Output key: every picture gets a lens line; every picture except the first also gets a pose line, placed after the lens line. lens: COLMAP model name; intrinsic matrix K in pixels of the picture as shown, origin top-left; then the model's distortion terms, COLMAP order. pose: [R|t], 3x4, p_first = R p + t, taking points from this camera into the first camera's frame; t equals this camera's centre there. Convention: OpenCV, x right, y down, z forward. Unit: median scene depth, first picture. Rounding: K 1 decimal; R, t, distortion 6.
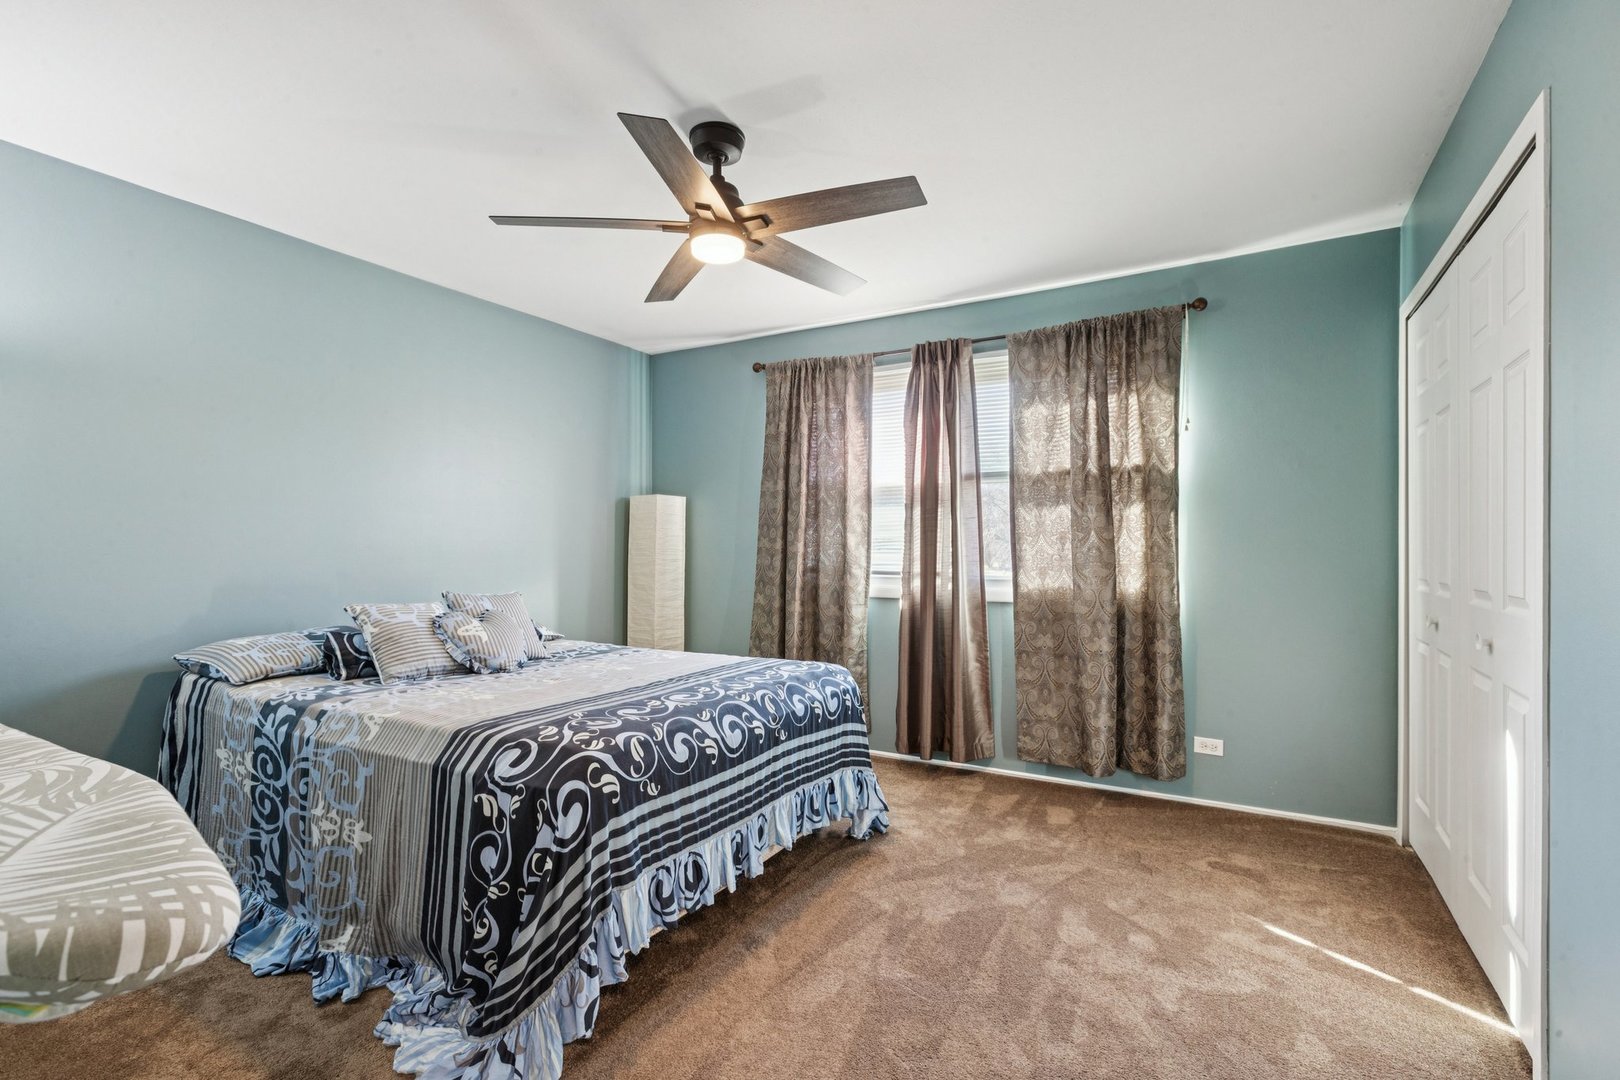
lens RADIAL K [[740.1, 0, 811.6], [0, 740.1, 542.5], [0, 0, 1]] dist [0.004100, -0.000303]
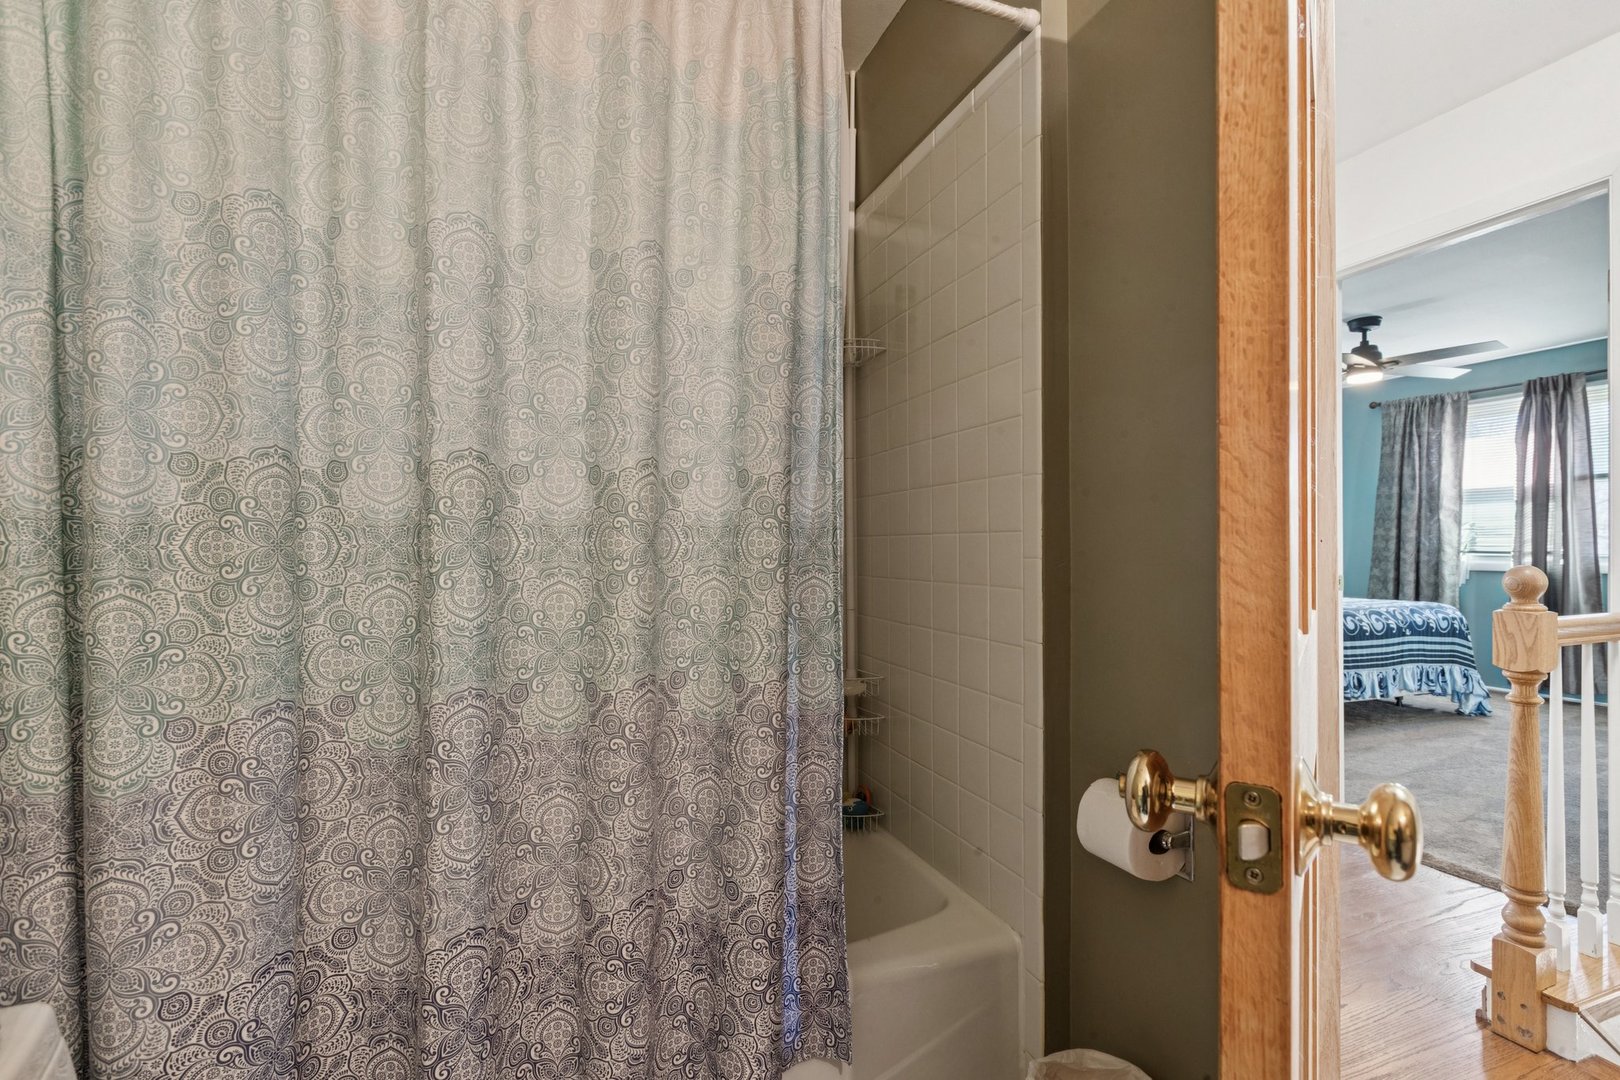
lens RADIAL K [[740.1, 0, 811.4], [0, 740.1, 543.5], [0, 0, 1]] dist [0.004100, -0.000303]
pose [[0.775657, -0.002431, -0.631149, -0.019591], [0.006393, 0.999972, 0.004006, 0.016527], [0.631122, -0.007143, 0.775651, -1.136944]]
